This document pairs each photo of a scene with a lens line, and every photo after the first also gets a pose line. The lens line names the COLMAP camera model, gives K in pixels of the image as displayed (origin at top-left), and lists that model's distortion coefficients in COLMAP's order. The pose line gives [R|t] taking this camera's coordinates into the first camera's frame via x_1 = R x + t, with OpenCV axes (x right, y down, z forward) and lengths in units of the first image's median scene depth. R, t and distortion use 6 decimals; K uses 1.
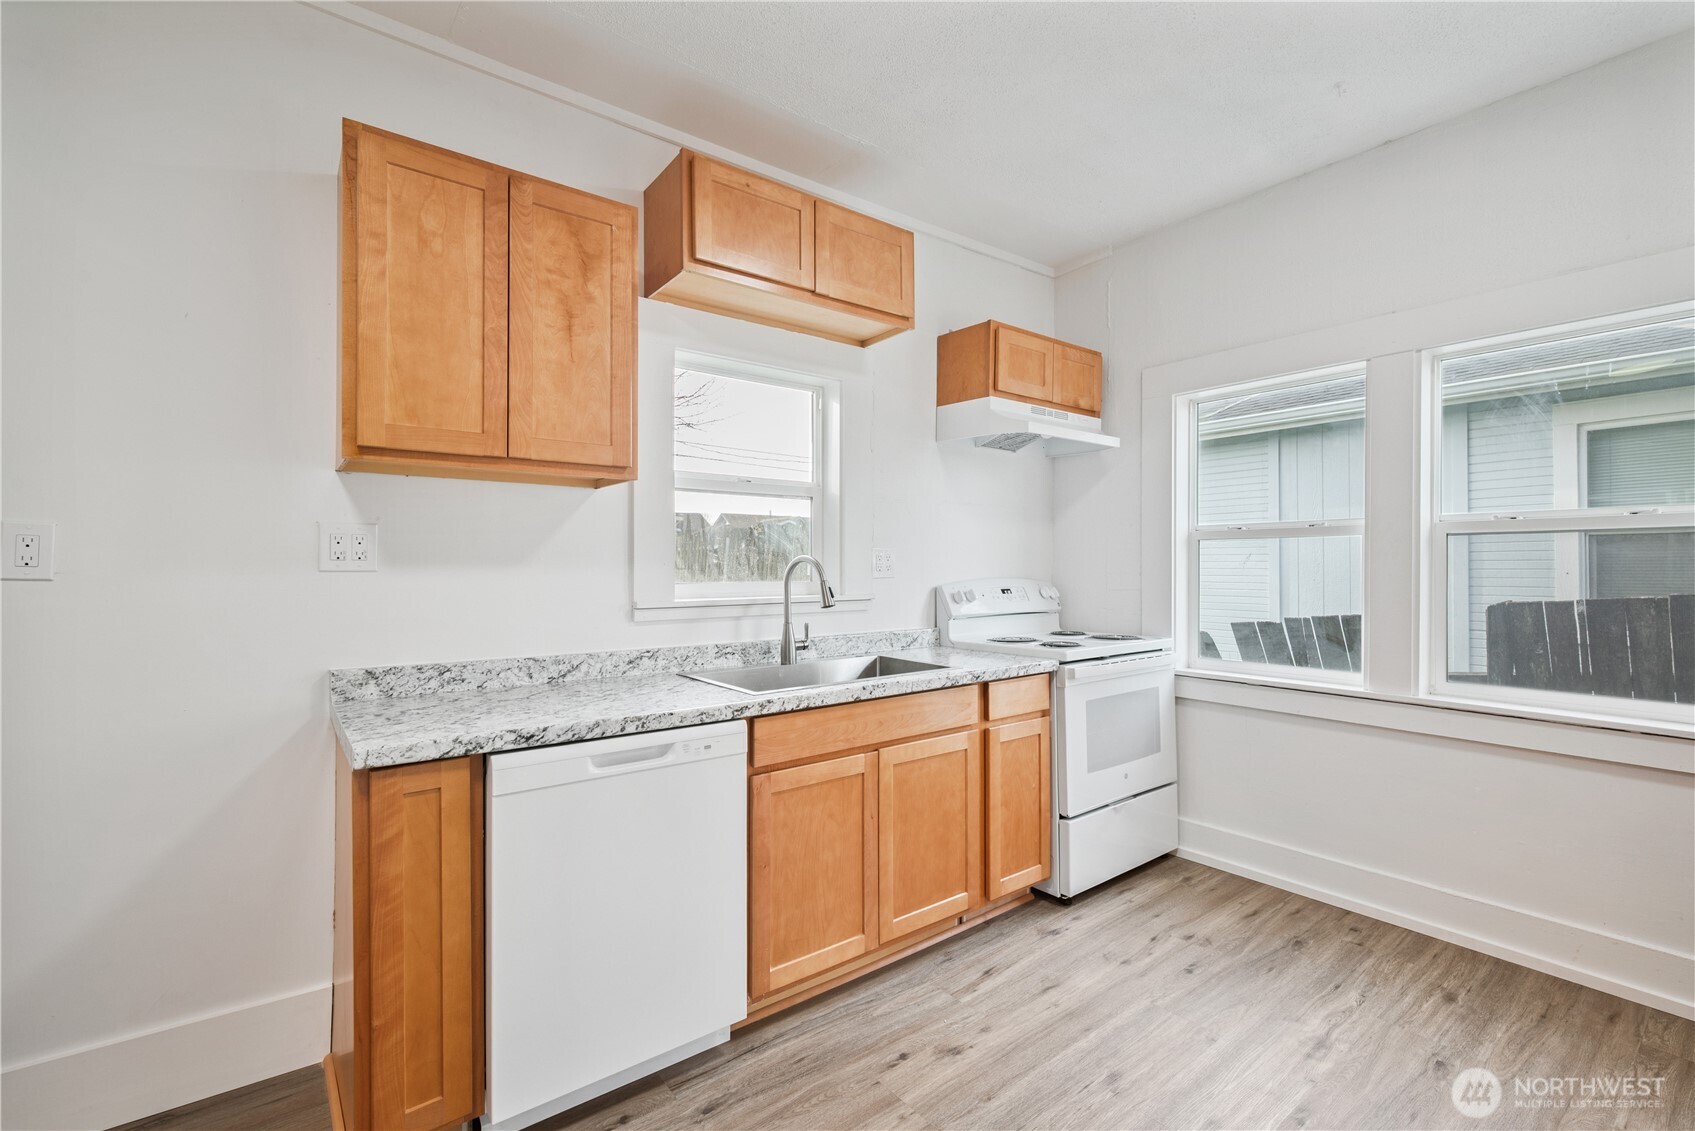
lens RADIAL K [[741.4, 0, 857.0], [0, 741.4, 565.2], [0, 0, 1]] dist [-0.000757, 0.000133]
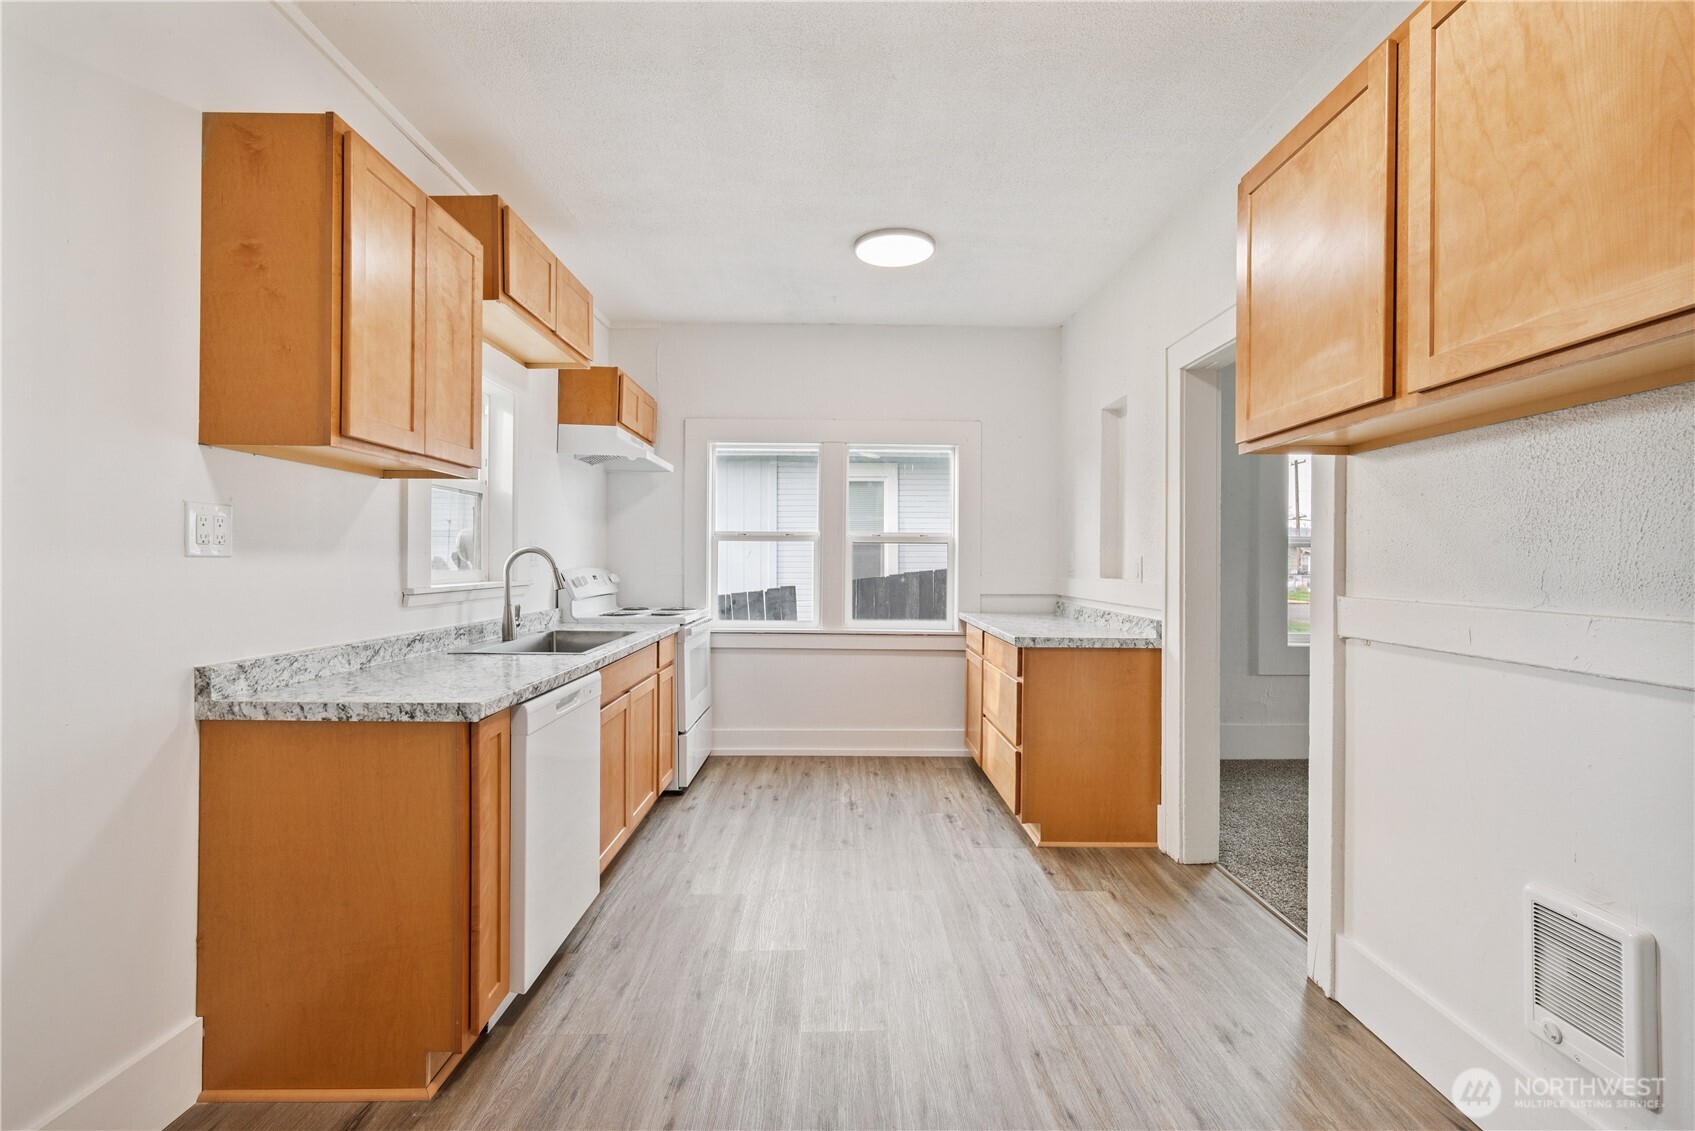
lens RADIAL K [[741.4, 0, 847.1], [0, 741.4, 563.0], [0, 0, 1]] dist [-0.000757, 0.000133]
pose [[0.604098, 0.001289, 0.796909, -0.755281], [-0.005506, 0.999982, 0.002556, 0.007438], [-0.796891, -0.005932, 0.604094, -0.130302]]
